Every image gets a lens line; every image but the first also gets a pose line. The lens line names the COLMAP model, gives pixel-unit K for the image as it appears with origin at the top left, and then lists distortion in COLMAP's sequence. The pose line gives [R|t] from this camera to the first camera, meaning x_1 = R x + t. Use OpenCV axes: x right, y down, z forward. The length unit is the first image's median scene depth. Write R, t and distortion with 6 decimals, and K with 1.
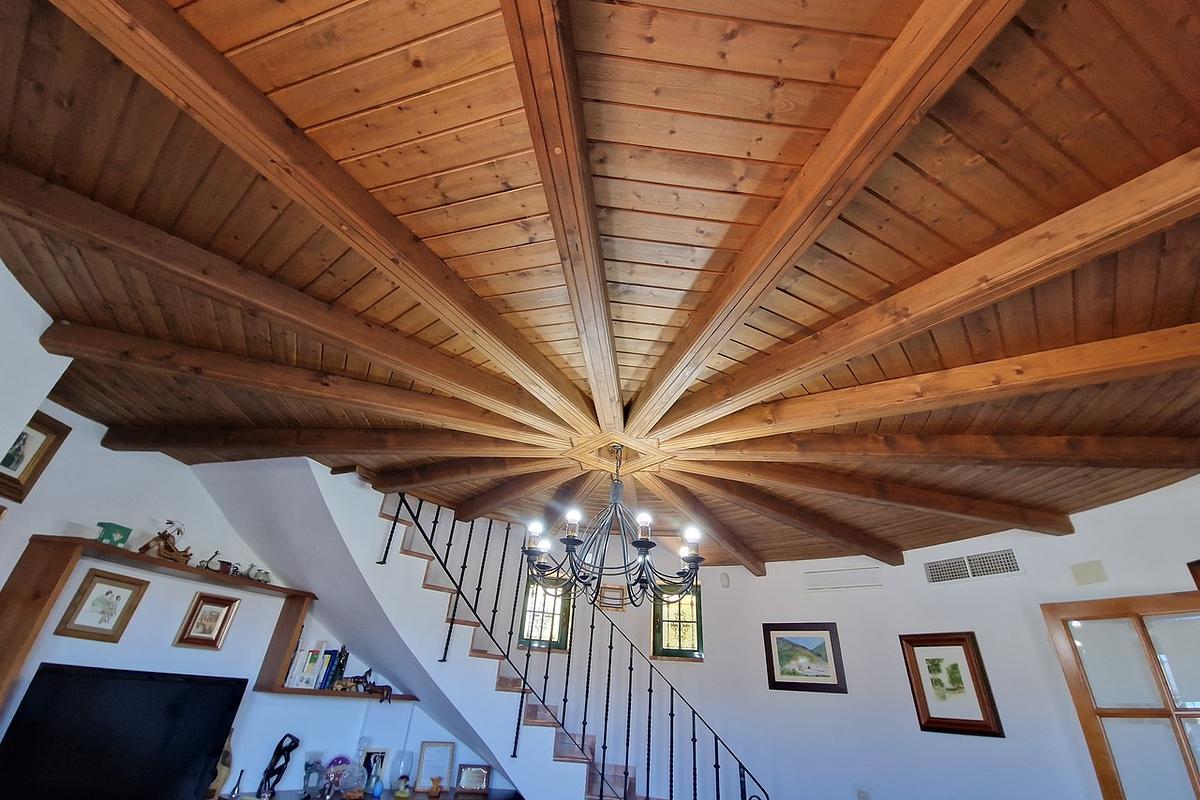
lens RADIAL K [[500.3, 0, 589.1], [0, 500.3, 392.7], [0, 0, 1]] dist [0.009483, -0.007329]
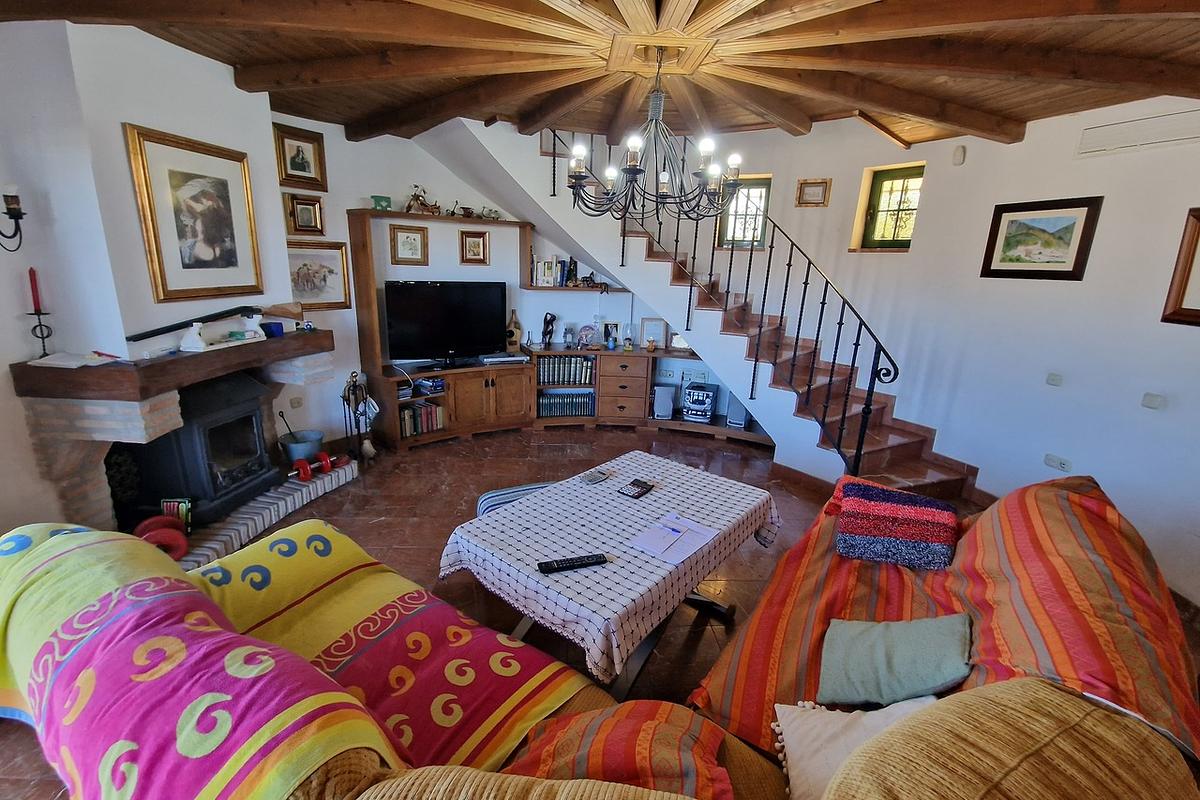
lens RADIAL K [[500.3, 0, 589.1], [0, 500.3, 392.7], [0, 0, 1]] dist [0.009483, -0.007329]
pose [[0.823029, 0.104348, -0.558333, 0.359900], [0.312660, 0.737426, 0.598705, -0.002492], [0.474202, -0.667319, 0.574297, 0.037514]]
